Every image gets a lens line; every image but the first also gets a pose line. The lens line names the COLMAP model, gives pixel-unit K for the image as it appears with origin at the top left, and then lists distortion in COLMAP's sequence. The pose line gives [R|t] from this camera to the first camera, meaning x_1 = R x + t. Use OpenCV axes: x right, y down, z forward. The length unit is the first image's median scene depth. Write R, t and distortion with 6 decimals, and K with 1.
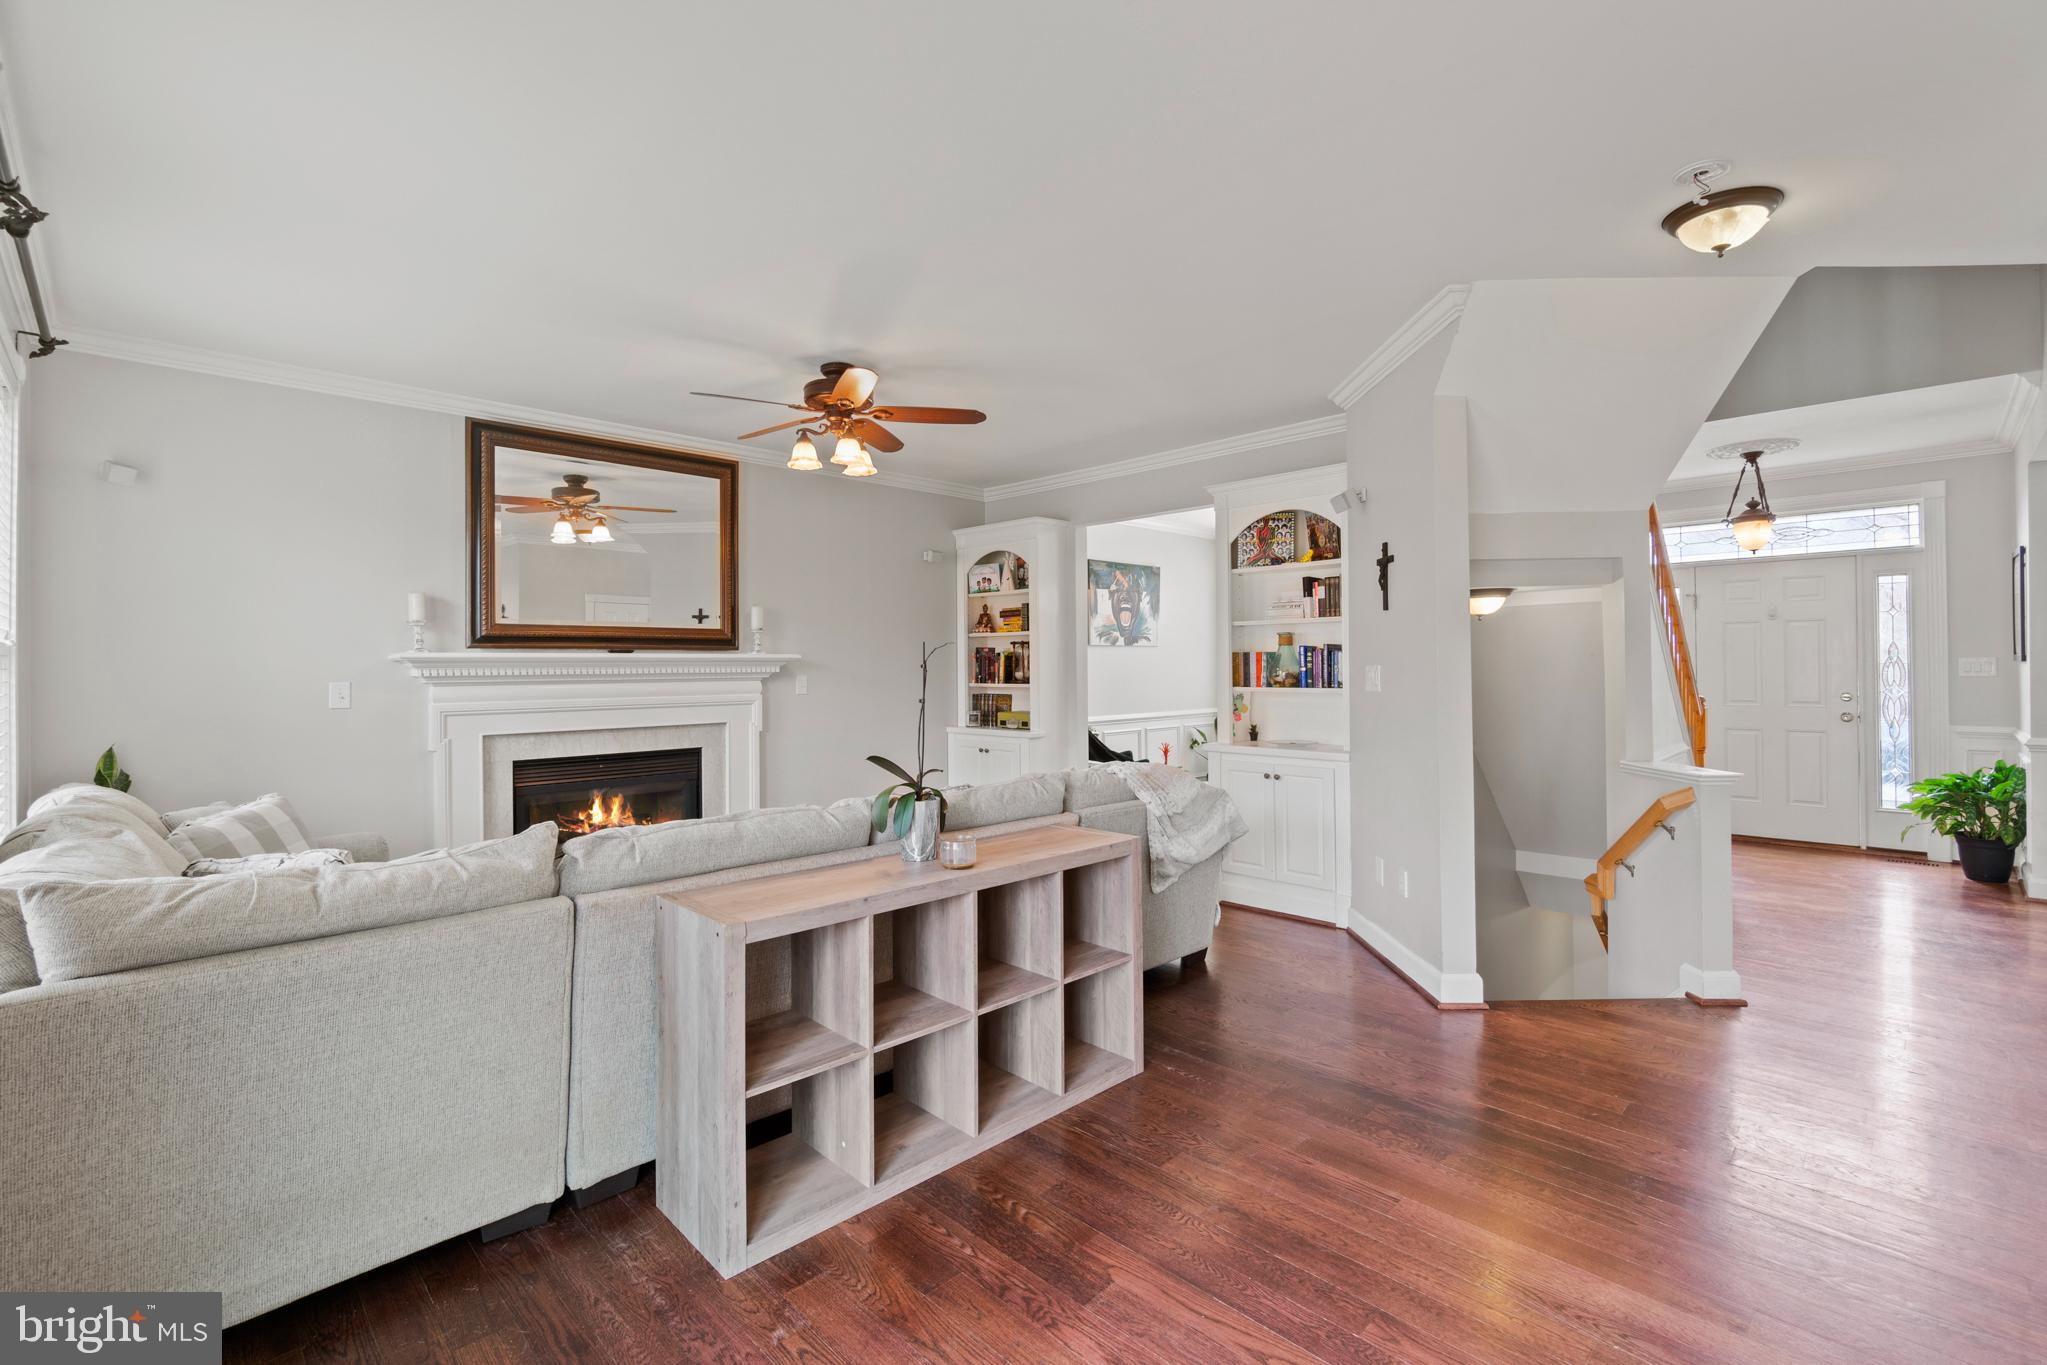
lens RADIAL K [[899.2, 0, 1026.9], [0, 899.2, 668.0], [0, 0, 1]] dist [-0.001040, -0.000500]
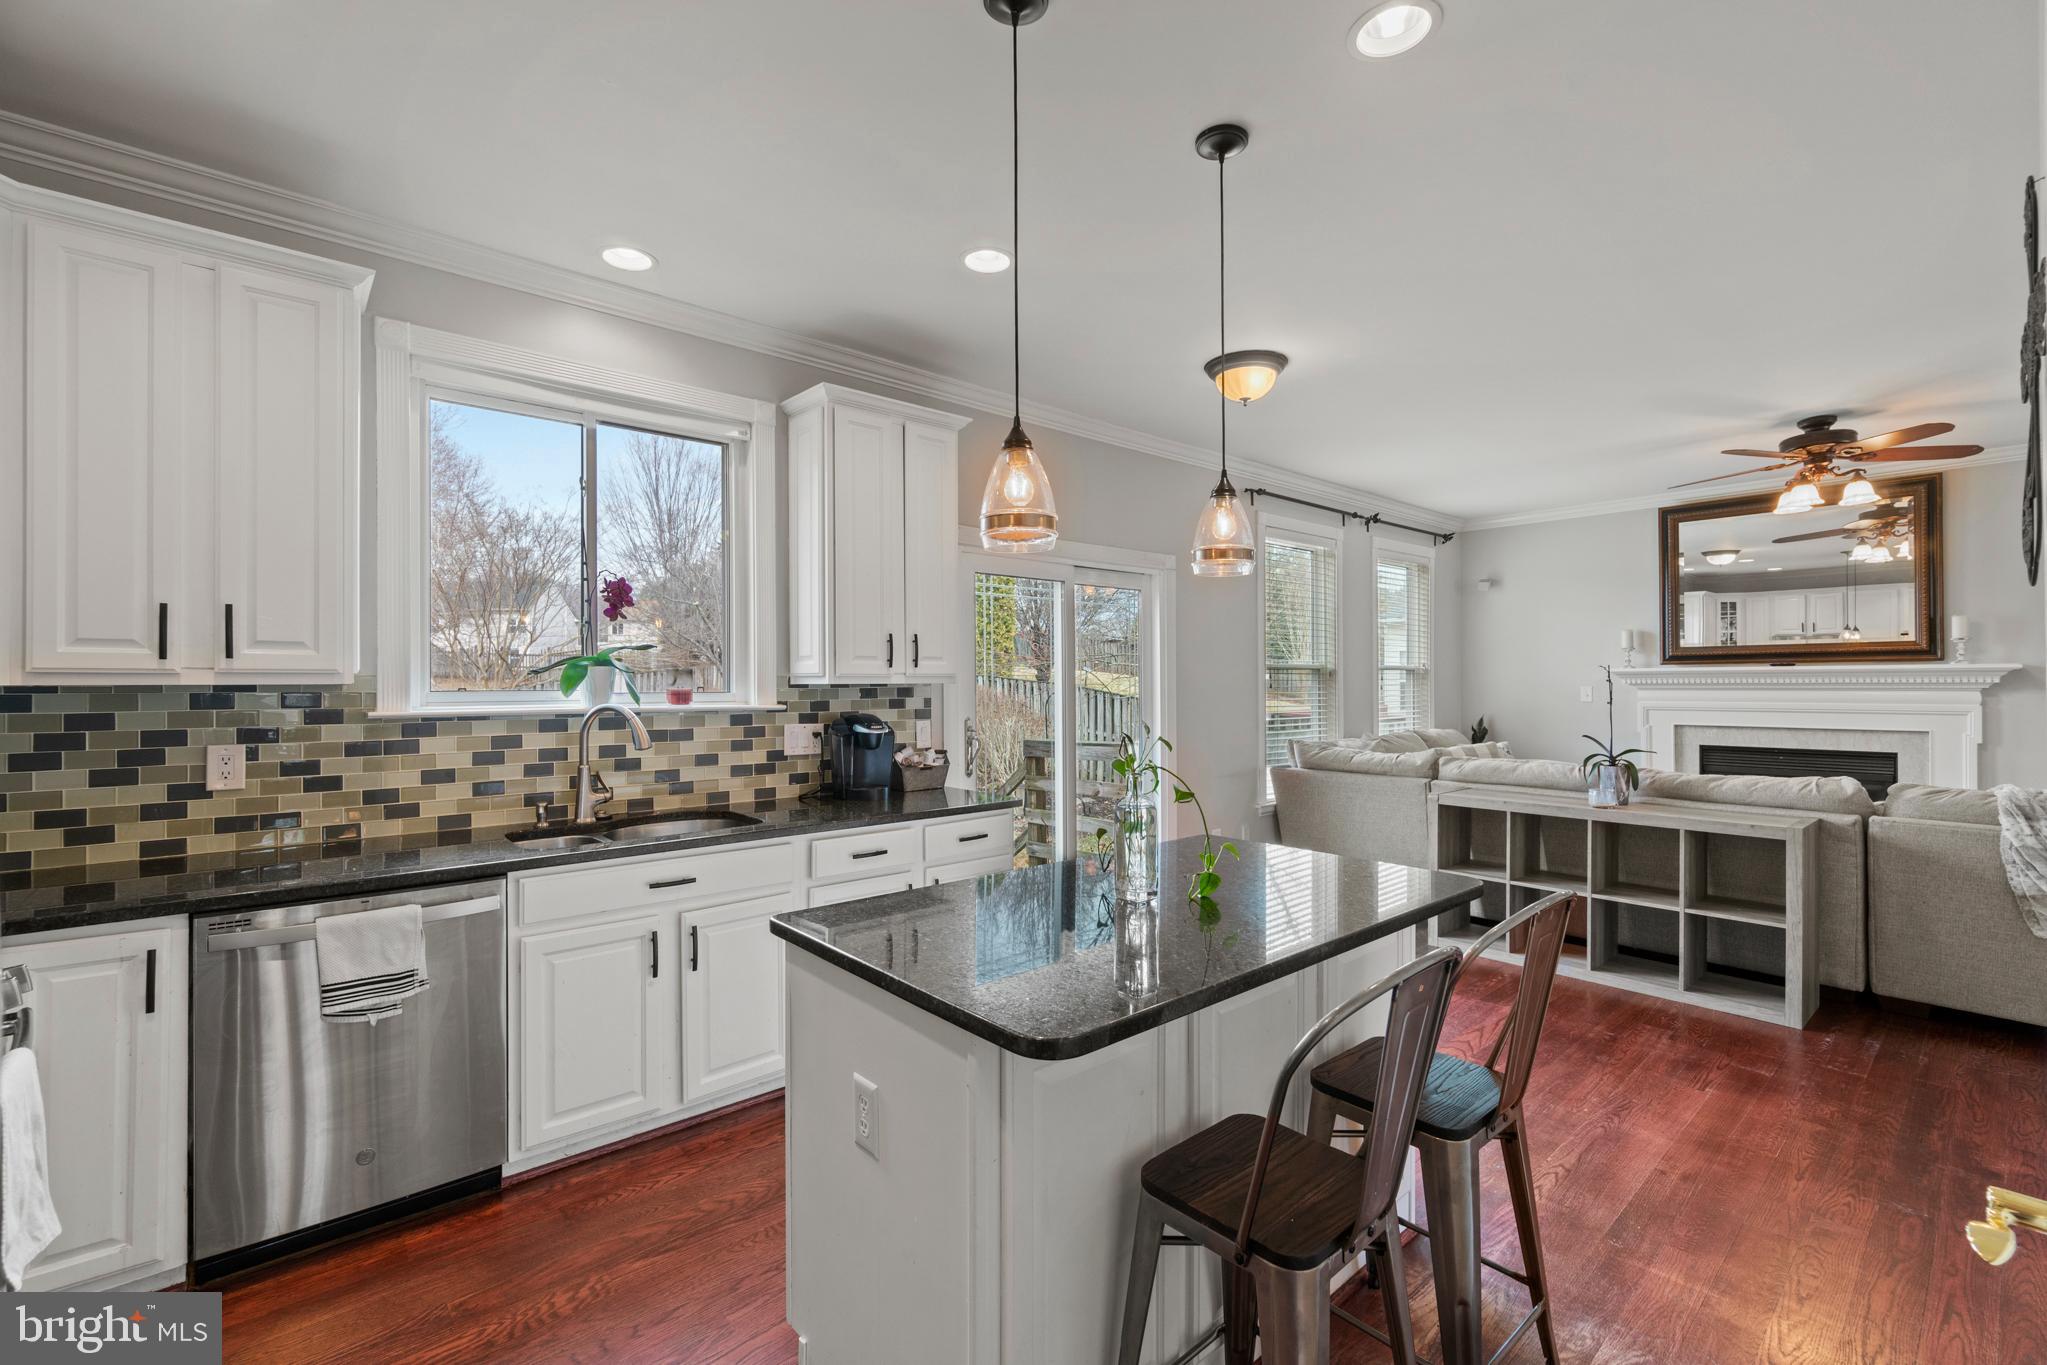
lens RADIAL K [[877.1, 0, 1024.6], [0, 877.1, 680.0], [0, 0, 1]] dist [-0.003534, 0.000576]
pose [[-0.063717, 0.006947, -0.997944, 0.798685], [0.004006, 0.999969, 0.006706, -0.009856], [0.997960, -0.003570, -0.063743, 0.042371]]
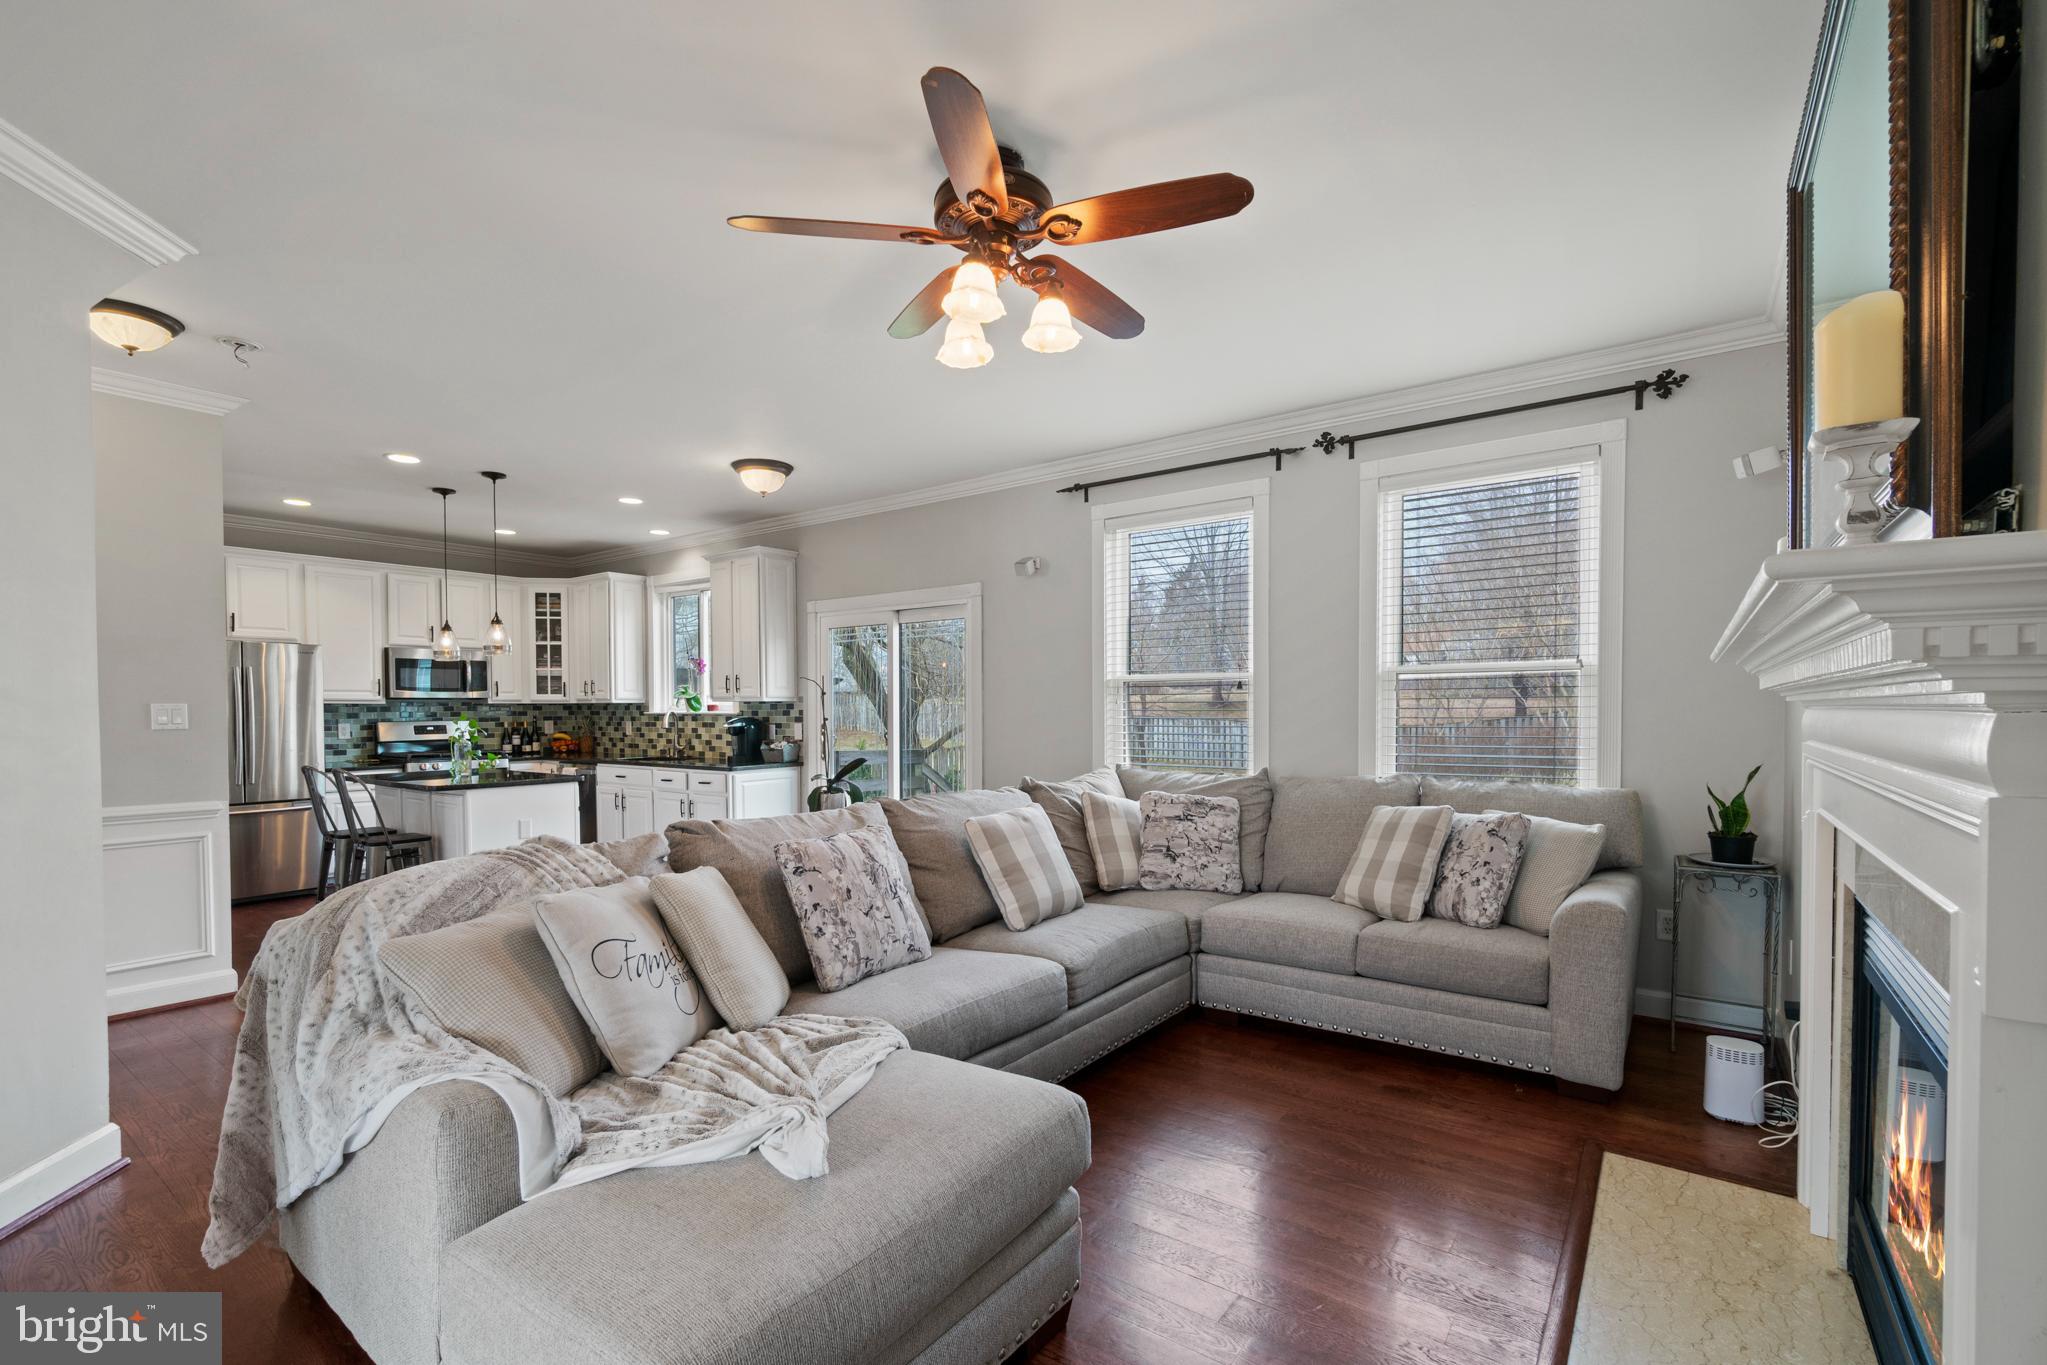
lens RADIAL K [[900.5, 0, 1016.9], [0, 900.5, 731.1], [0, 0, 1]] dist [-0.001331, -0.000232]
pose [[-0.988395, 0.017058, -0.150946, -0.102569], [0.013339, 0.999583, 0.025616, 0.012857], [0.151320, 0.023306, -0.988210, 1.291215]]
